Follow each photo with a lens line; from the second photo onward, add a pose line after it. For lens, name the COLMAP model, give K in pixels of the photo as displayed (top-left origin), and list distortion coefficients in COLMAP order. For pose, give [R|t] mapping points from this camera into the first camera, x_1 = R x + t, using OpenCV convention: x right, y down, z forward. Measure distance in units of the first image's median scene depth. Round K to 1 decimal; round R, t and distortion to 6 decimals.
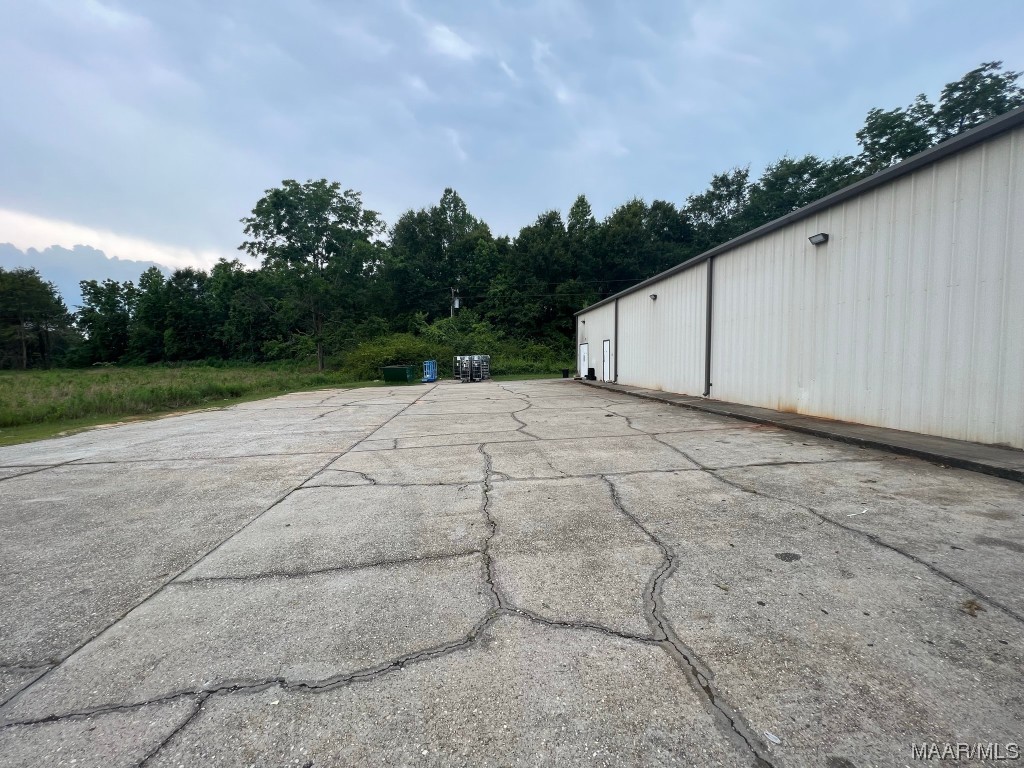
lens RADIAL K [[407.7, 0, 517.3], [0, 407.7, 386.1], [0, 0, 1]] dist [-0.004444, 0.000861]
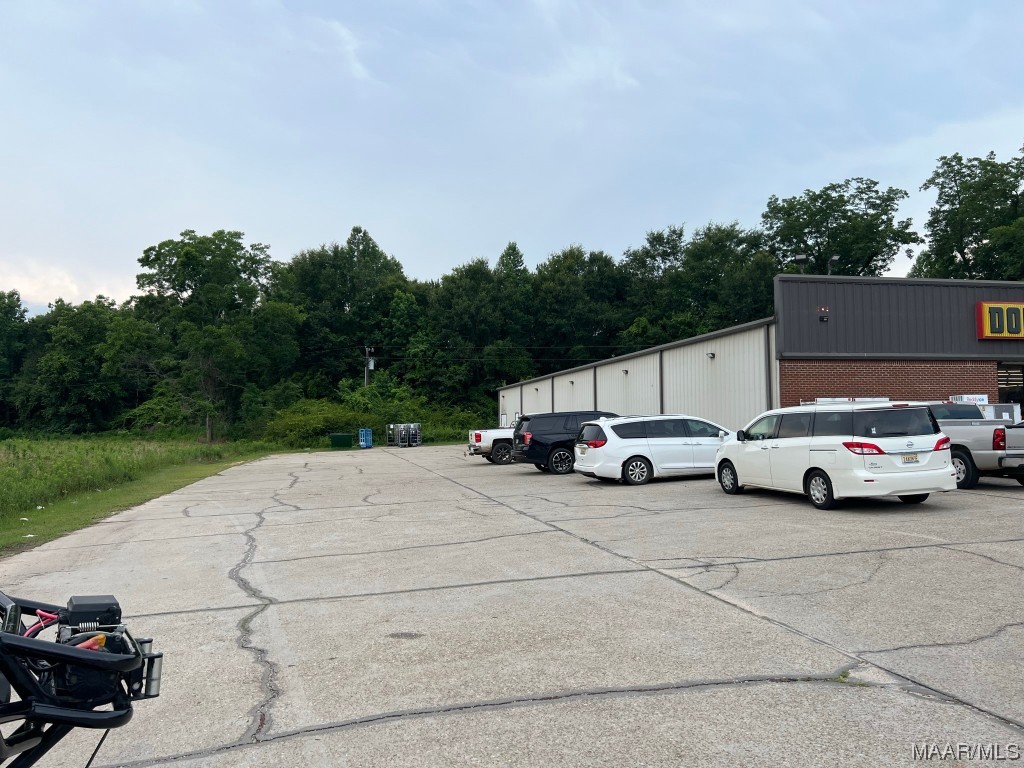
lens RADIAL K [[762.8, 0, 505.1], [0, 762.8, 389.7], [0, 0, 1]] dist [0.067194, -0.076795]
pose [[0.993779, 0.001875, 0.111356, -0.045368], [0.010984, 0.993333, -0.114752, 0.044278], [-0.110829, 0.115261, 0.987133, -0.652578]]
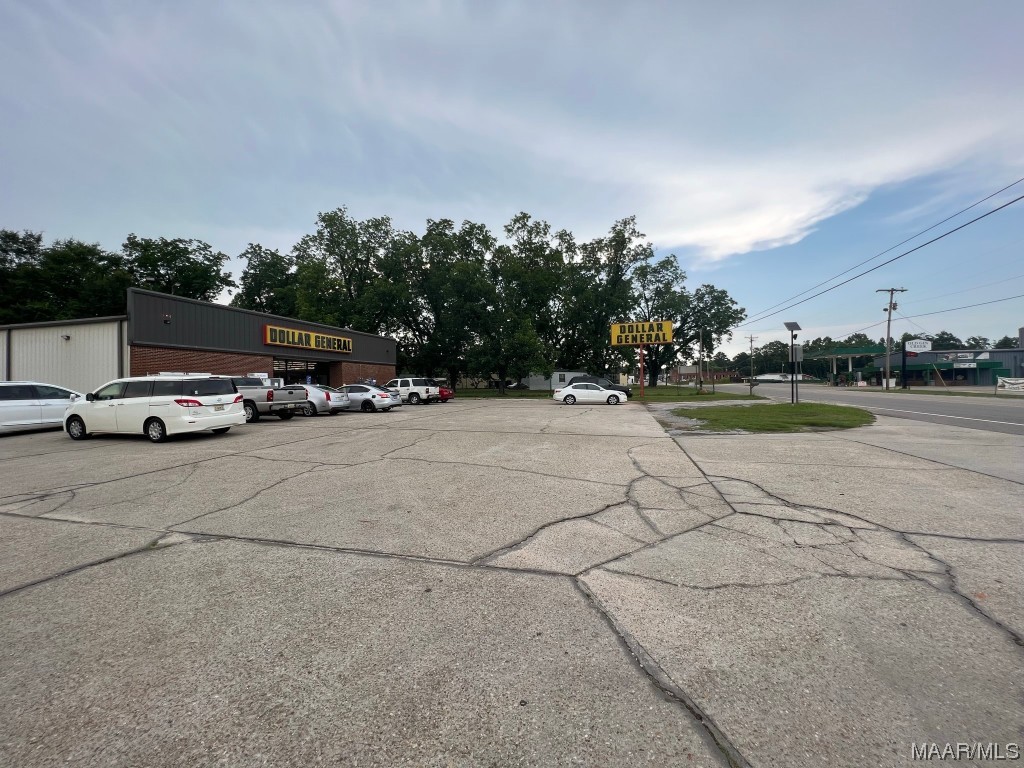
lens RADIAL K [[407.7, 0, 510.0], [0, 407.7, 380.4], [0, 0, 1]] dist [-0.004444, 0.000861]
pose [[0.364653, 0.014053, 0.931037, -0.040585], [0.070961, 0.996559, -0.042835, 0.045568], [-0.928435, 0.081687, 0.362401, -0.656692]]
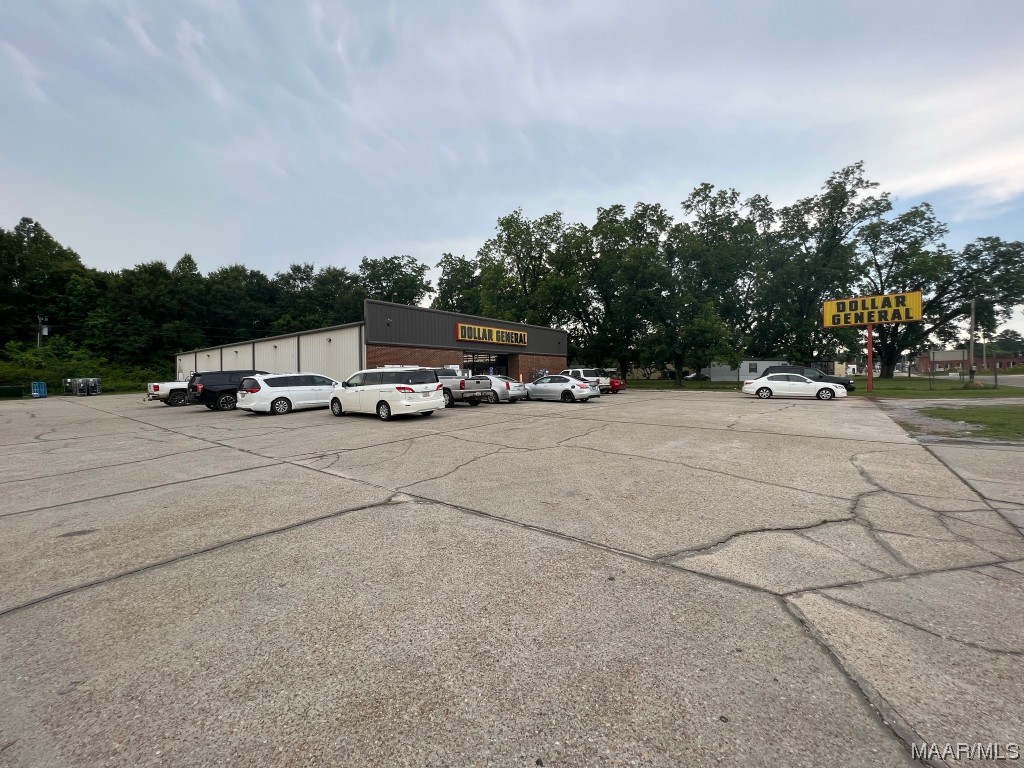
lens RADIAL K [[407.7, 0, 509.9], [0, 407.7, 381.1], [0, 0, 1]] dist [-0.004444, 0.000861]
pose [[0.704453, -0.005319, 0.709731, -0.043050], [0.051211, 0.997746, -0.043353, 0.045419], [-0.707900, 0.066886, 0.703138, -0.654315]]
